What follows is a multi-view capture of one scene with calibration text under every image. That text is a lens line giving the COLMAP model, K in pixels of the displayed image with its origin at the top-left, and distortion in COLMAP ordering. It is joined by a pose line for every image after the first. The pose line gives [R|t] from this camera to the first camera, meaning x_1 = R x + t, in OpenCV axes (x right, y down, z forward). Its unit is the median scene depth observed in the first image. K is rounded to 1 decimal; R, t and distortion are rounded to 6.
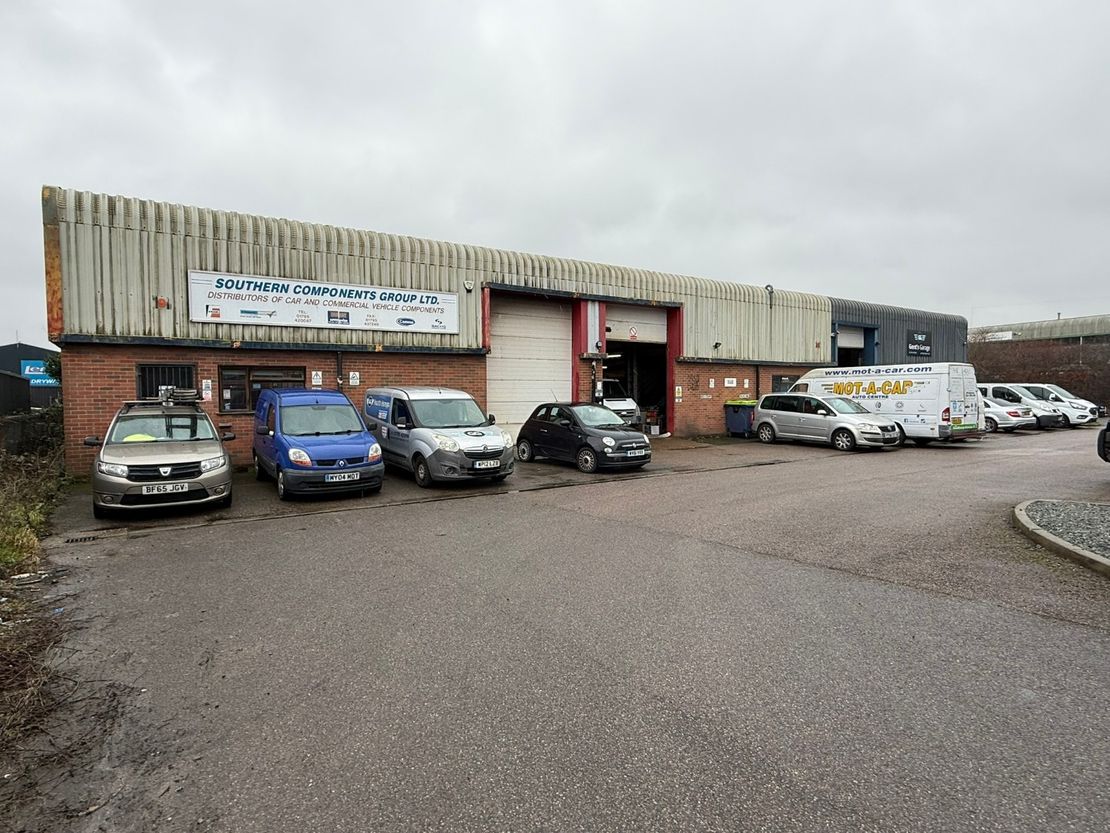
lens RADIAL K [[607.2, 0, 551.4], [0, 607.2, 420.5], [0, 0, 1]] dist [0.000754, 0.002522]
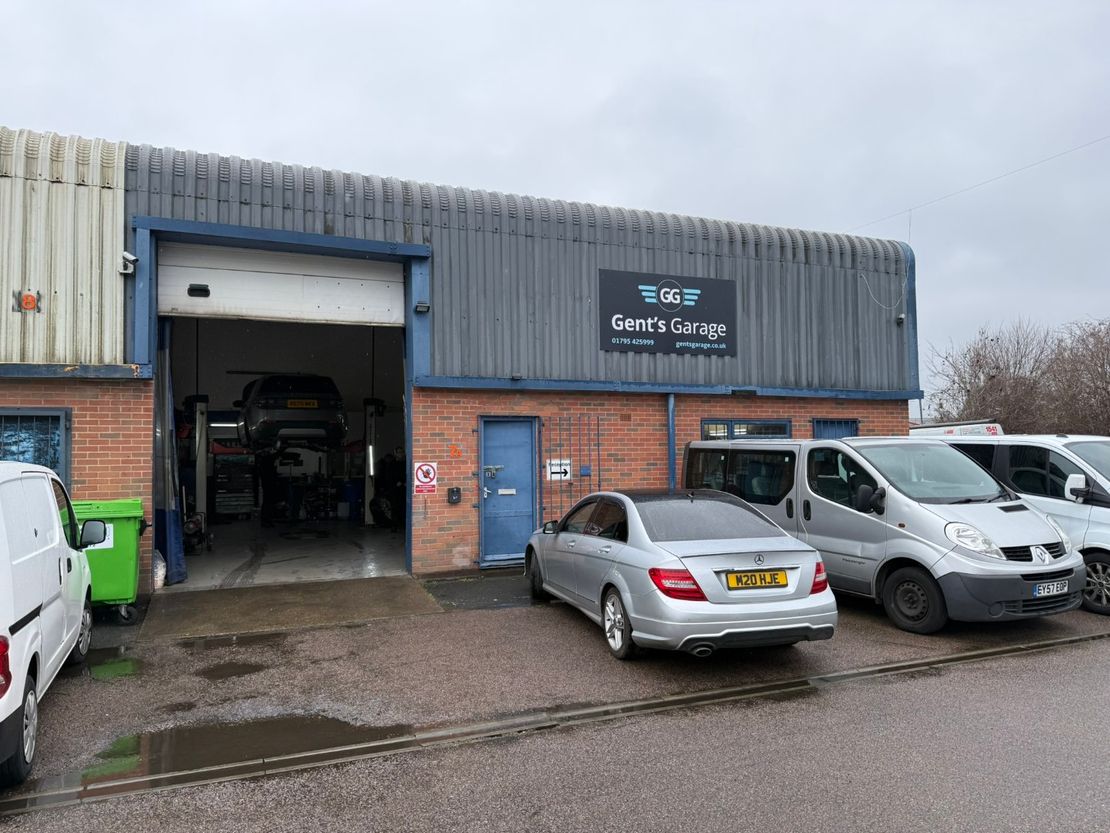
lens RADIAL K [[768.5, 0, 555.5], [0, 768.5, 420.8], [0, 0, 1]] dist [0.137146, -0.228024]
pose [[0.982211, -0.013092, -0.187325, 1.205809], [-0.003228, 0.996242, -0.086554, -0.066313], [0.187754, 0.085619, 0.978477, 1.145495]]
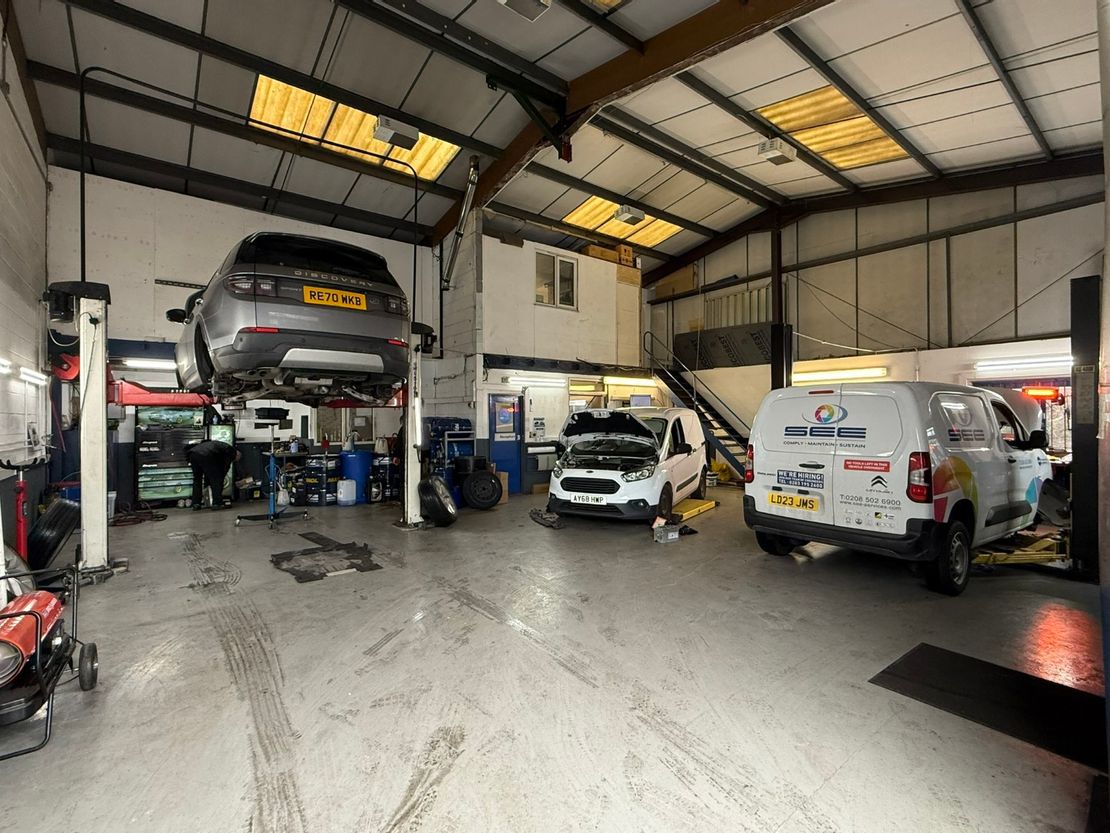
lens RADIAL K [[506.8, 0, 555.0], [0, 506.8, 416.5], [0, 0, 1]] dist [-0.000935, 0.000088]
pose [[0.997379, 0.004372, 0.072220, 0.970772], [-0.000855, 0.998815, -0.048666, -0.079346], [-0.072347, 0.048476, 0.996201, 1.504451]]
